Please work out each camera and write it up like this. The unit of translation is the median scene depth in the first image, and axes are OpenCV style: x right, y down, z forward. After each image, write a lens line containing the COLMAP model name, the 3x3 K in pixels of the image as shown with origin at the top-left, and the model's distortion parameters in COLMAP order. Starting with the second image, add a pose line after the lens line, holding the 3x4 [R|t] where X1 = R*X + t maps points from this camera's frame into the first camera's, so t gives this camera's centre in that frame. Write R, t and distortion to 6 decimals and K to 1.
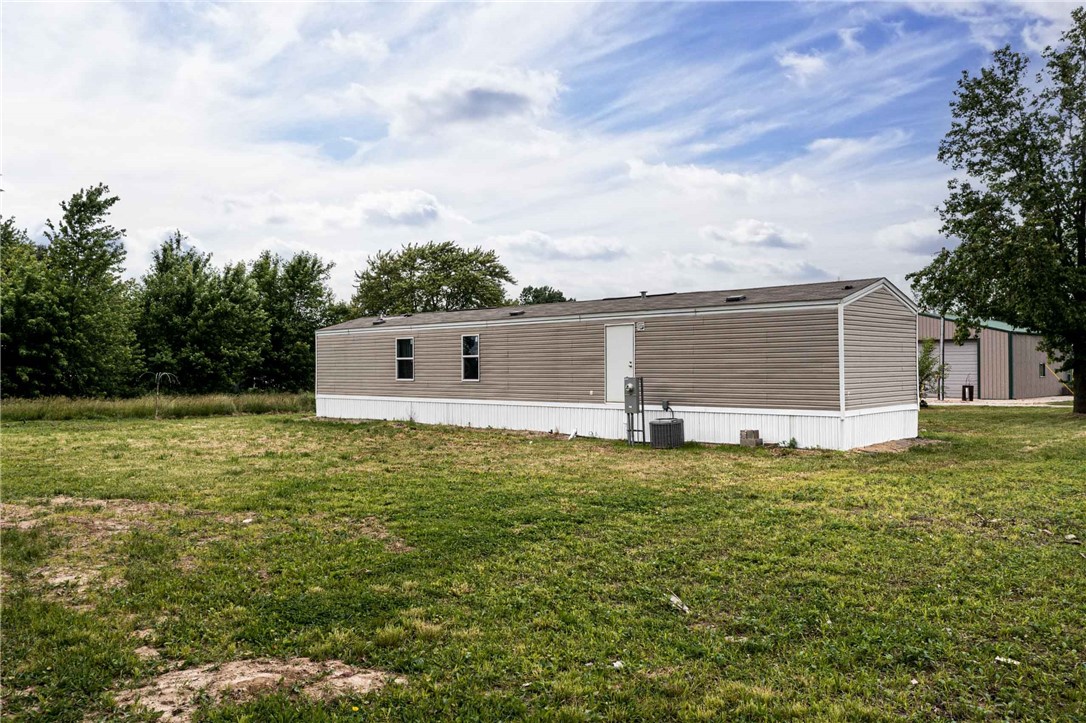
lens RADIAL K [[852.0, 0, 543.0], [0, 852.0, 361.5], [0, 0, 1]] dist [0.000214, -0.000004]
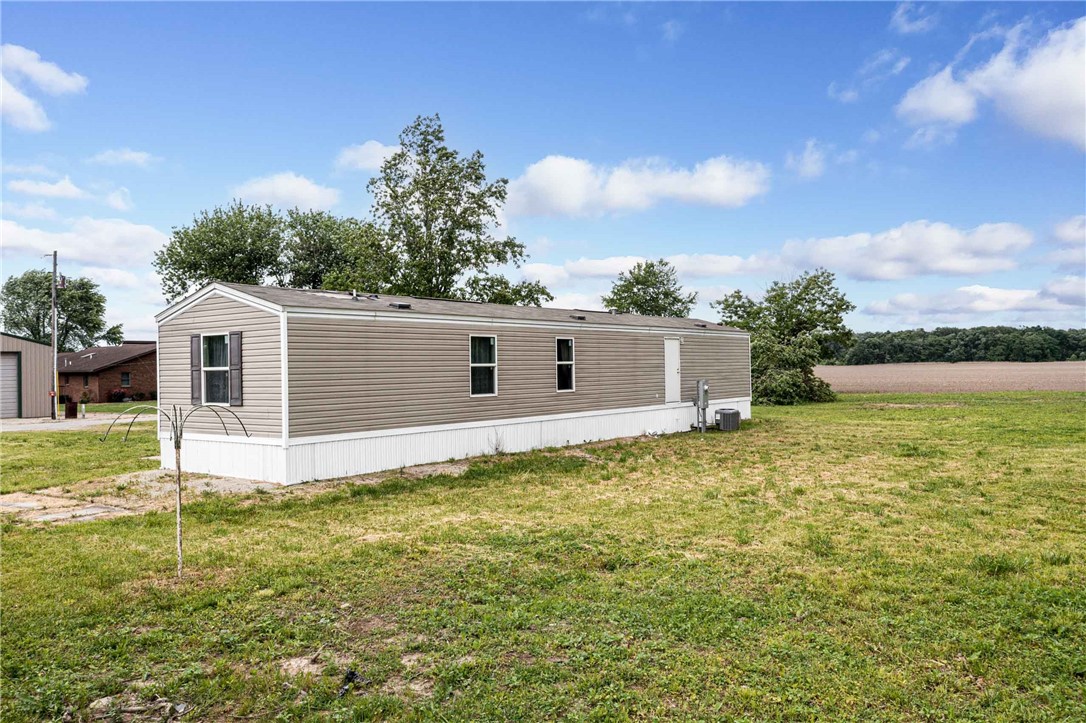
lens RADIAL K [[852.0, 0, 543.0], [0, 852.0, 361.5], [0, 0, 1]] dist [0.000214, -0.000004]
pose [[-0.107214, 0.027535, 0.993855, -0.886590], [0.024824, 0.999379, -0.025010, 0.012758], [-0.993926, 0.021990, -0.107831, 1.066131]]
